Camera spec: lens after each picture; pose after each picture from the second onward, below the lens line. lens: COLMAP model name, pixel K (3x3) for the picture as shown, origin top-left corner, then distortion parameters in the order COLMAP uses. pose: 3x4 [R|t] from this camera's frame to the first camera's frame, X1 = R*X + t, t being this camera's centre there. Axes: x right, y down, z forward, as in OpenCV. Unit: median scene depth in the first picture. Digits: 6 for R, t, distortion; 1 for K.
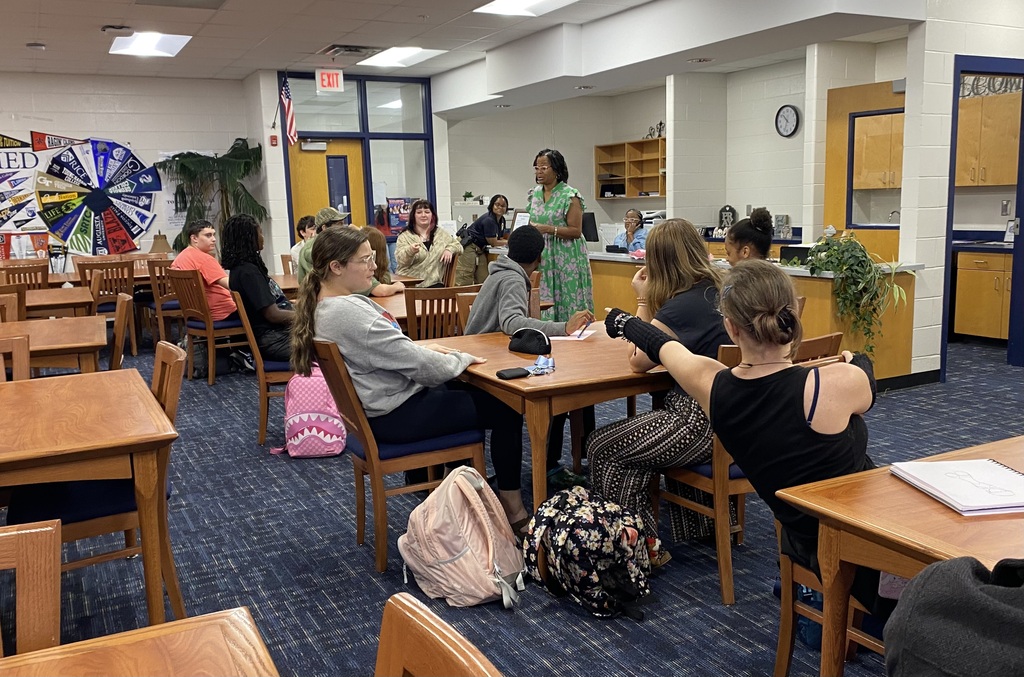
lens RADIAL K [[931.8, 0, 550.5], [0, 931.8, 371.1], [0, 0, 1]] dist [0.063417, 0.000000]
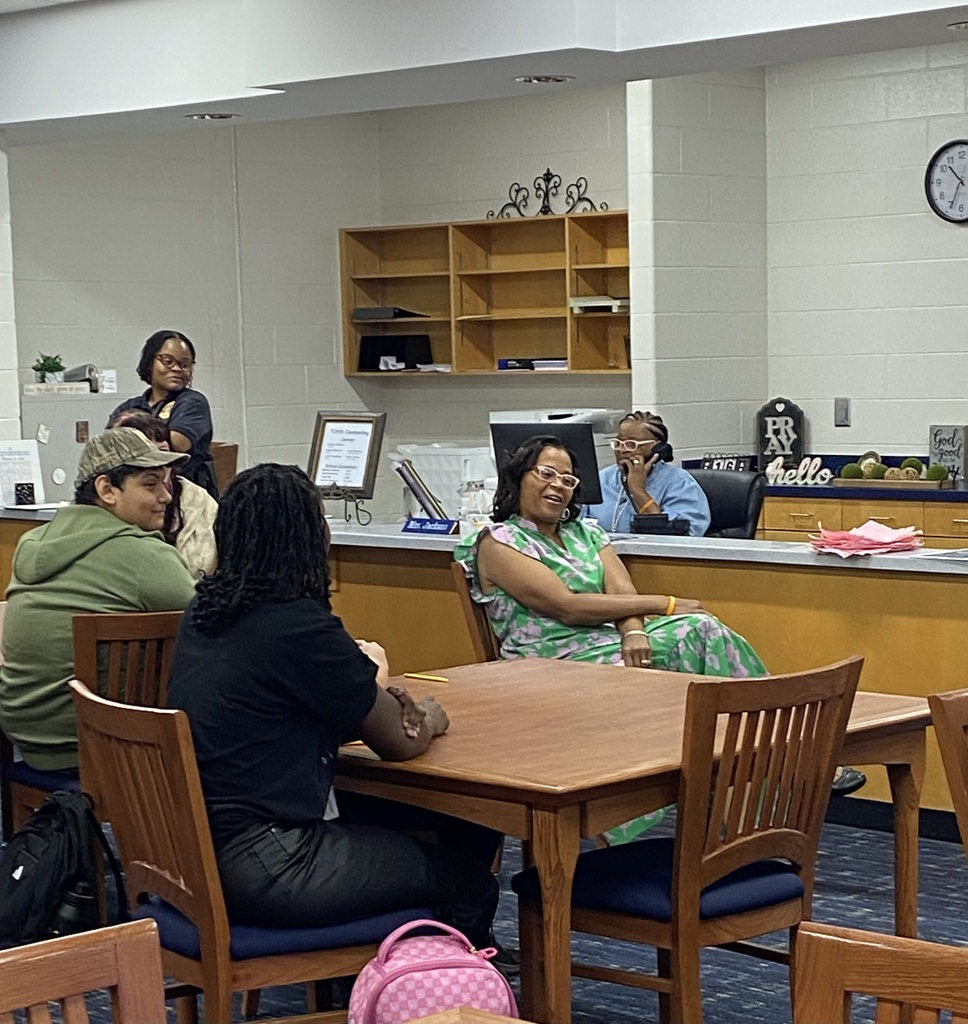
lens RADIAL K [[2575.1, 0, 486.4], [0, 2575.1, 514.4], [0, 0, 1]] dist [0.262365, 0.000000]
pose [[0.955005, -0.012701, 0.296317, -0.253106], [0.048316, 0.992399, -0.113181, -0.023334], [-0.292627, 0.122406, 0.948360, 0.073685]]
